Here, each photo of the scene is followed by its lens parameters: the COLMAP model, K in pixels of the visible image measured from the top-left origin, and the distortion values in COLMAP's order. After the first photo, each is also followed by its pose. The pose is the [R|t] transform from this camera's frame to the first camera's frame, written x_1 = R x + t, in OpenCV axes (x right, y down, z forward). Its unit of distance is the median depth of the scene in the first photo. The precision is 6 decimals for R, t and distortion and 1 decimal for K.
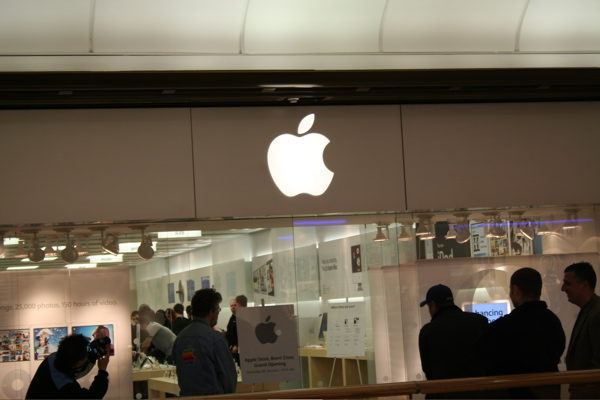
lens RADIAL K [[1600.5, 0, 296.5], [0, 1600.5, 175.3], [0, 0, 1]] dist [0.178377, 0.000000]
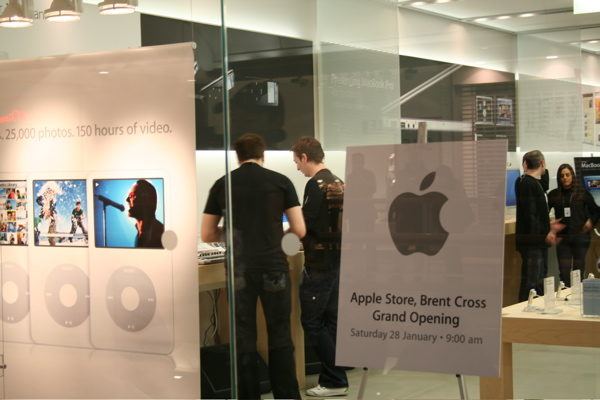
lens RADIAL K [[1143.0, 0, 298.3], [0, 1143.0, 196.6], [0, 0, 1]] dist [0.469943, 0.000000]
pose [[0.668436, 0.053458, -0.741846, 0.145947], [0.048729, 0.992123, 0.115400, 0.064109], [0.742172, -0.113287, 0.660566, 0.830348]]
